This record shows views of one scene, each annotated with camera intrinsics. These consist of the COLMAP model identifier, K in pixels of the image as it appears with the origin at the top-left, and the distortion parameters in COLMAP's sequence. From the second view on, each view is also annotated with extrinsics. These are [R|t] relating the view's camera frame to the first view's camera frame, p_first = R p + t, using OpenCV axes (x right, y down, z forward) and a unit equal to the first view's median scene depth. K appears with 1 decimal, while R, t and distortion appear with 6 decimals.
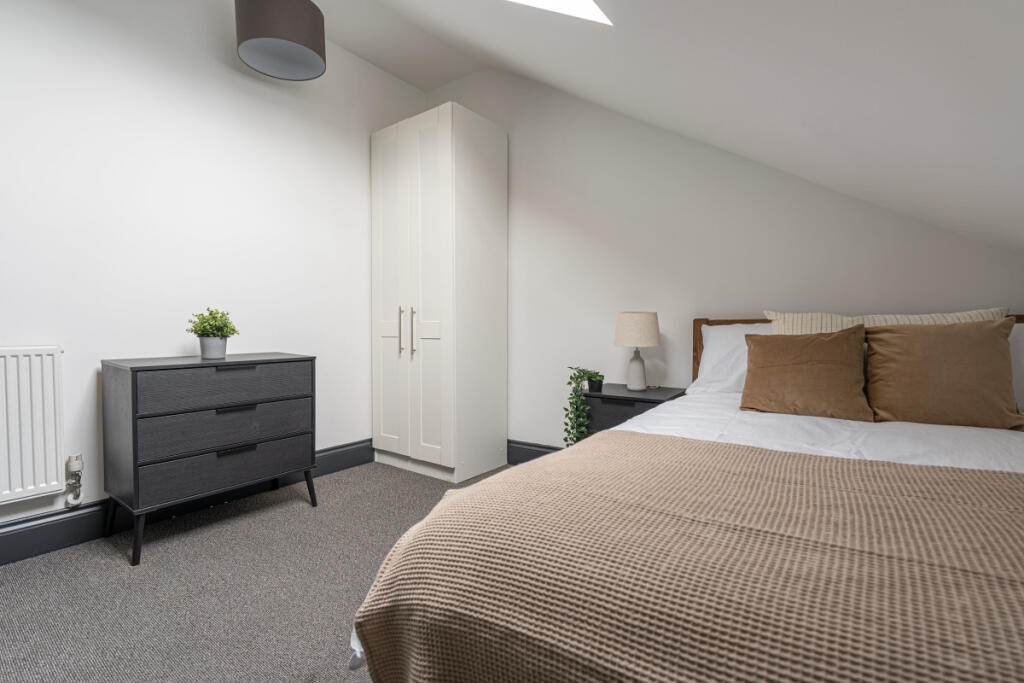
lens RADIAL K [[469.9, 0, 512.2], [0, 469.9, 337.7], [0, 0, 1]] dist [-0.003176, -0.000071]
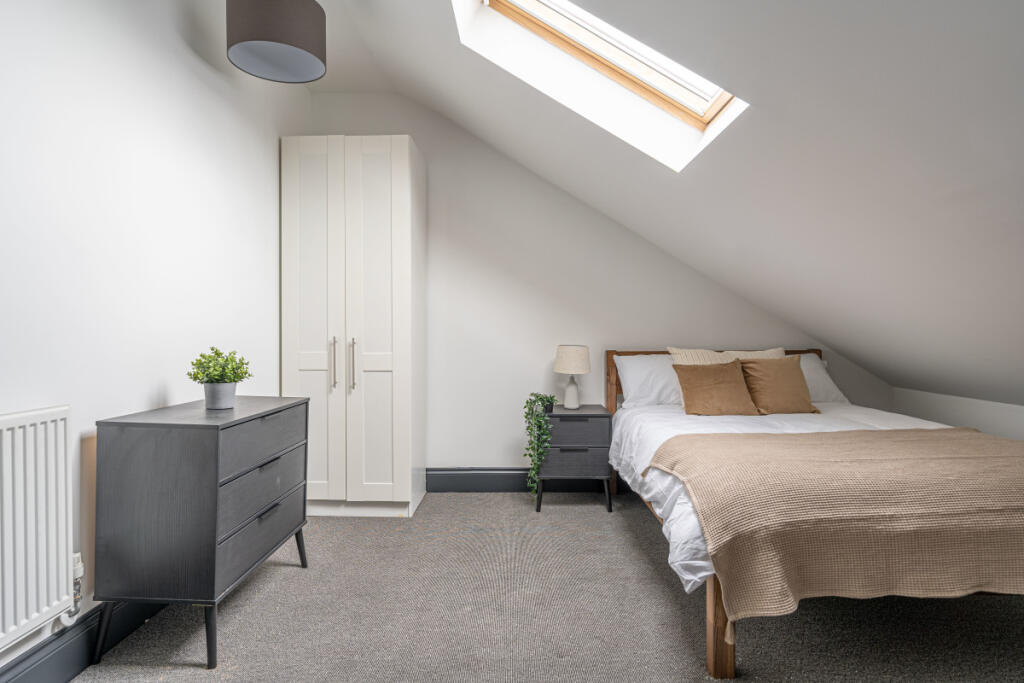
lens RADIAL K [[539.3, 0, 511.6], [0, 539.3, 337.9], [0, 0, 1]] dist [-0.000745, -0.001614]
pose [[0.812756, 0.001231, 0.582603, -0.713760], [0.010596, 0.999801, -0.016895, -0.053456], [-0.582508, 0.019905, 0.812581, -0.063172]]
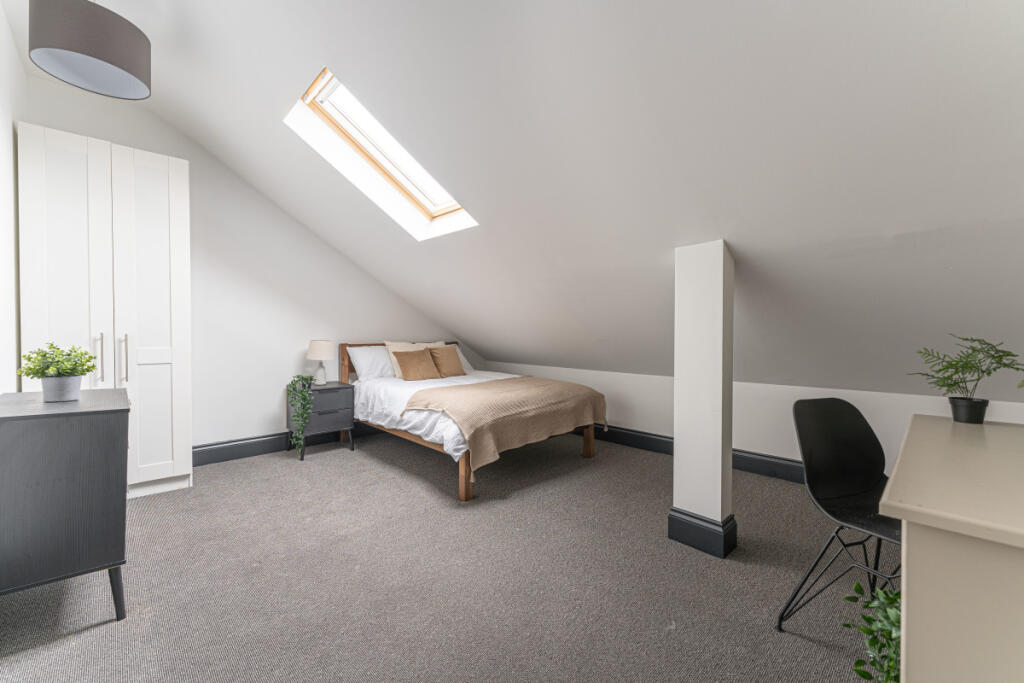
lens RADIAL K [[404.3, 0, 504.9], [0, 404.3, 339.0], [0, 0, 1]] dist [-0.000054, -0.000255]
pose [[0.172214, -0.006071, 0.985041, -1.136757], [0.015318, 0.999877, 0.003484, -0.055137], [-0.984941, 0.014489, 0.172285, 0.067832]]
